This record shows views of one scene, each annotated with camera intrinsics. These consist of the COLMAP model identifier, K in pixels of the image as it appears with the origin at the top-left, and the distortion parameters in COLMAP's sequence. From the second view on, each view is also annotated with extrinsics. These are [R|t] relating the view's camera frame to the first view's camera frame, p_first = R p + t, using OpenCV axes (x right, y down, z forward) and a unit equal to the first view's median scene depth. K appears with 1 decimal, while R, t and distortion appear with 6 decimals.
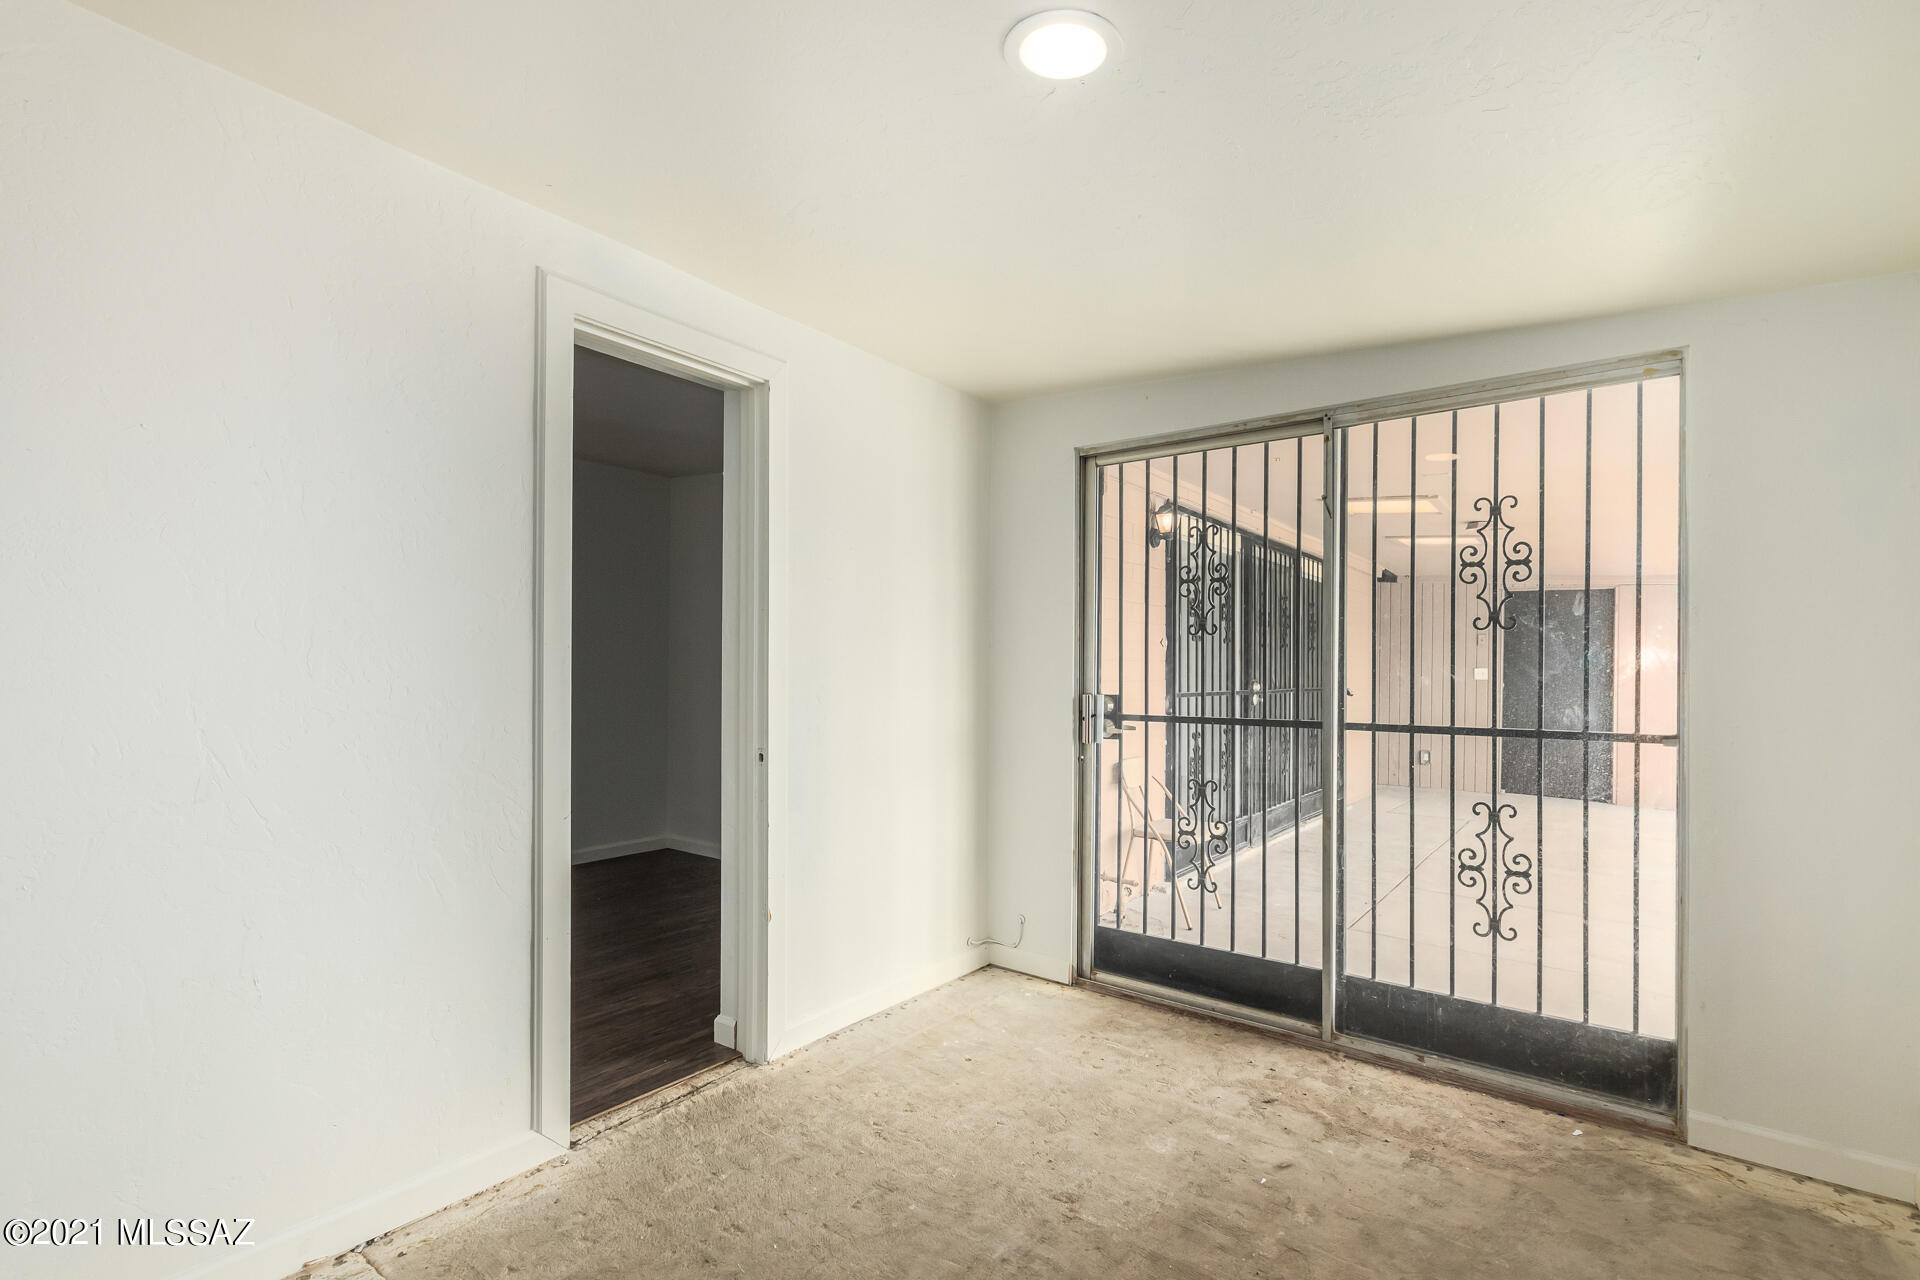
lens RADIAL K [[897.5, 0, 967.1], [0, 897.5, 674.7], [0, 0, 1]] dist [0.004055, -0.002034]
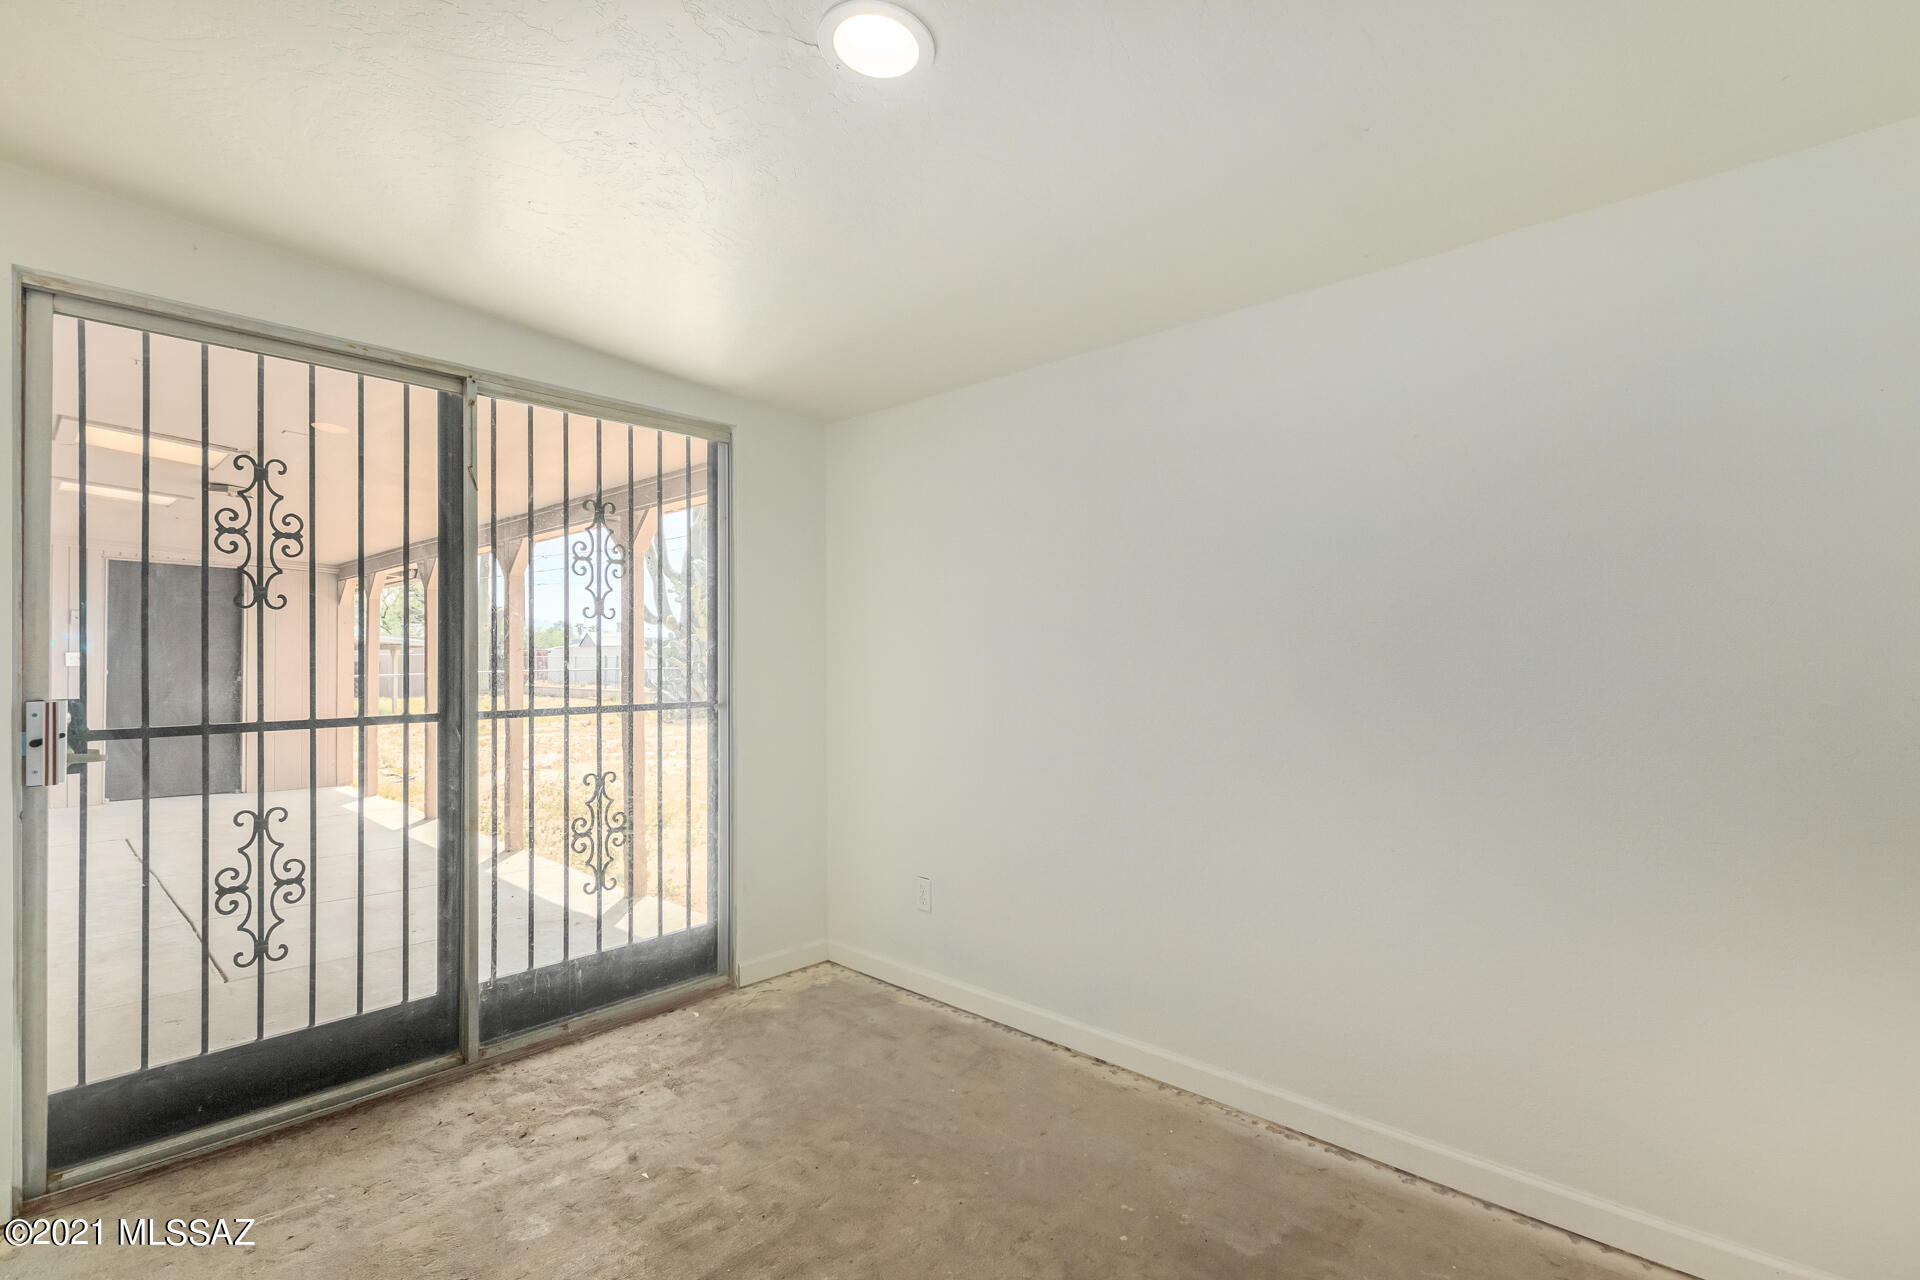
lens RADIAL K [[897.5, 0, 961.7], [0, 897.5, 643.6], [0, 0, 1]] dist [0.004055, -0.002034]
pose [[0.077021, 0.000972, 0.997029, -0.501422], [0.008982, 0.999958, -0.001668, -0.011506], [-0.996989, 0.009084, 0.077009, 0.460166]]
